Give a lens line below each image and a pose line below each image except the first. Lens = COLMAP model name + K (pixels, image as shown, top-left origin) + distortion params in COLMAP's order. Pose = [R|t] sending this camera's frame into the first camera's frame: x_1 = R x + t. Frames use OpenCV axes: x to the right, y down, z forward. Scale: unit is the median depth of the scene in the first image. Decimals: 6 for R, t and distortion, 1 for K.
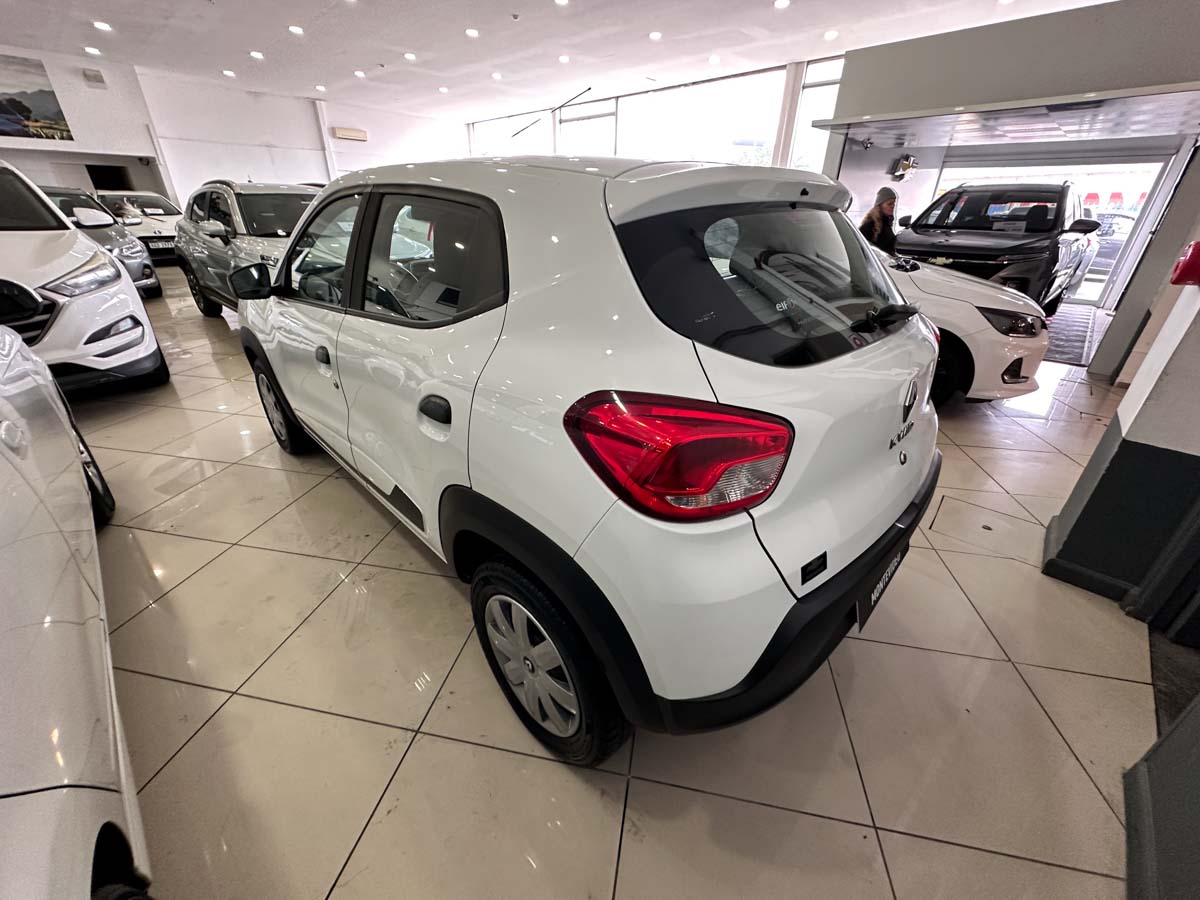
lens RADIAL K [[476.0, 0, 600.0], [0, 476.0, 450.0], [0, 0, 1]] dist [-0.000731, -0.000330]
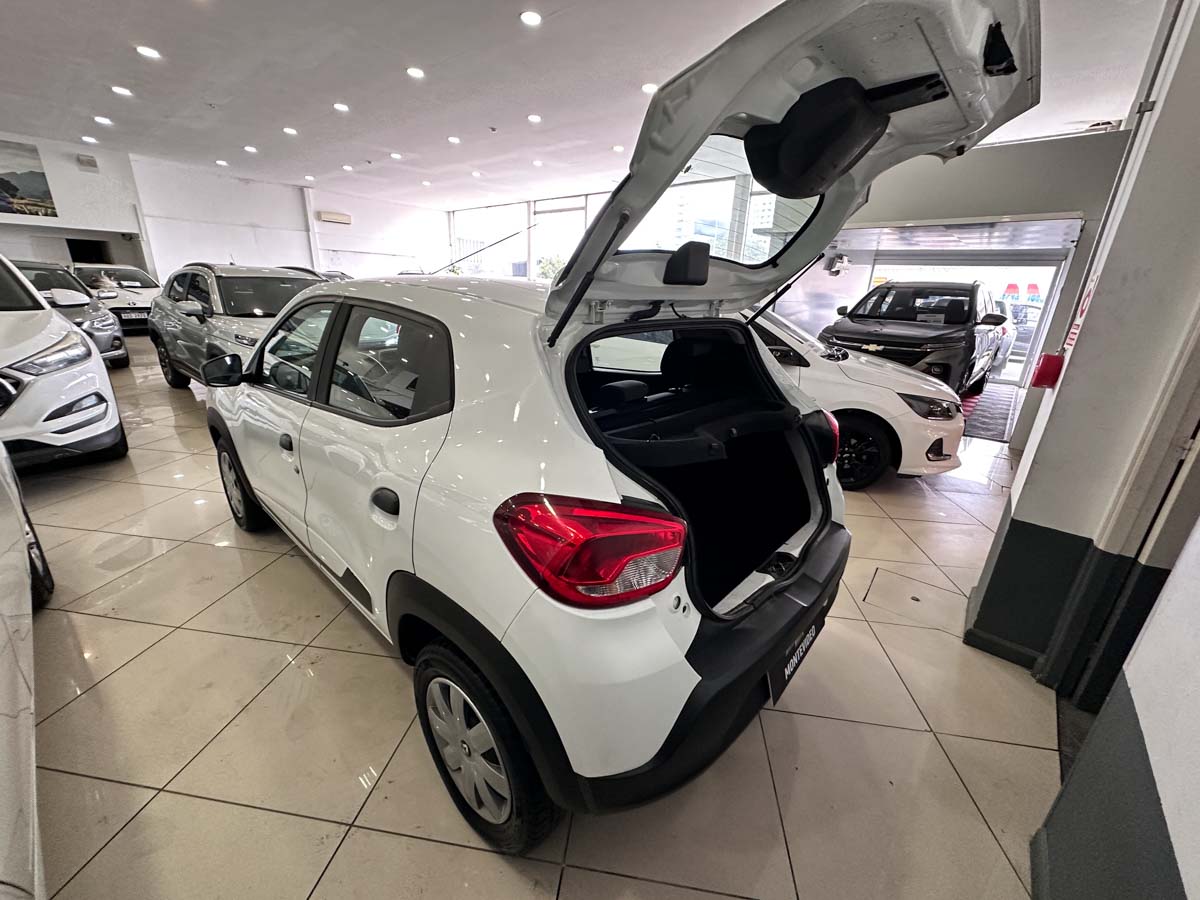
lens RADIAL K [[477.0, 0, 600.0], [0, 477.0, 450.0], [0, 0, 1]] dist [-0.002319, 0.000138]
pose [[0.998440, 0.003315, 0.055738, 0.031543], [0.004394, 0.990474, -0.137627, -0.017544], [-0.055664, 0.137657, 0.988915, -0.048425]]
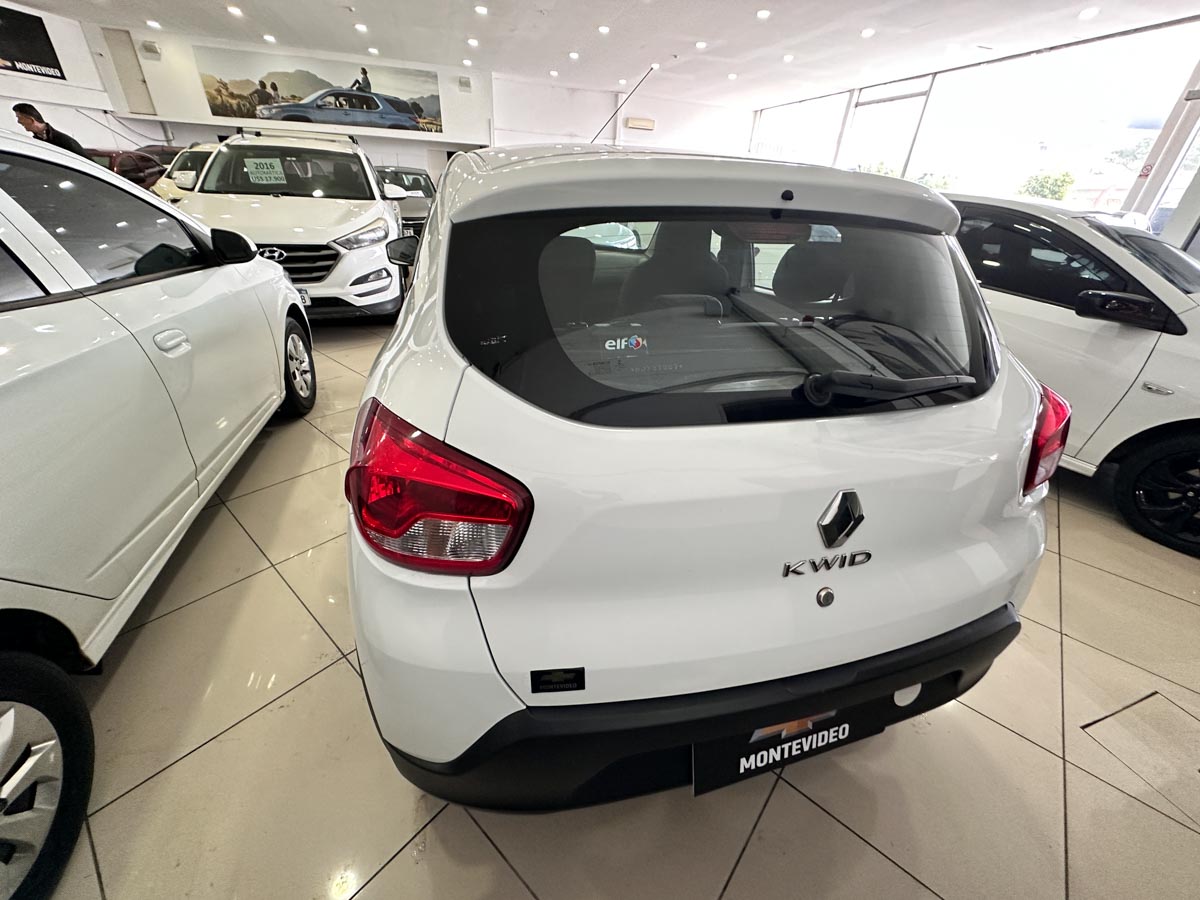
lens RADIAL K [[476.0, 0, 600.0], [0, 476.0, 450.0], [0, 0, 1]] dist [-0.000731, -0.000330]
pose [[0.868201, 0.266537, -0.418550, 0.212175], [-0.259088, 0.962879, 0.075742, -0.055289], [0.423202, 0.042682, 0.905030, 0.088932]]
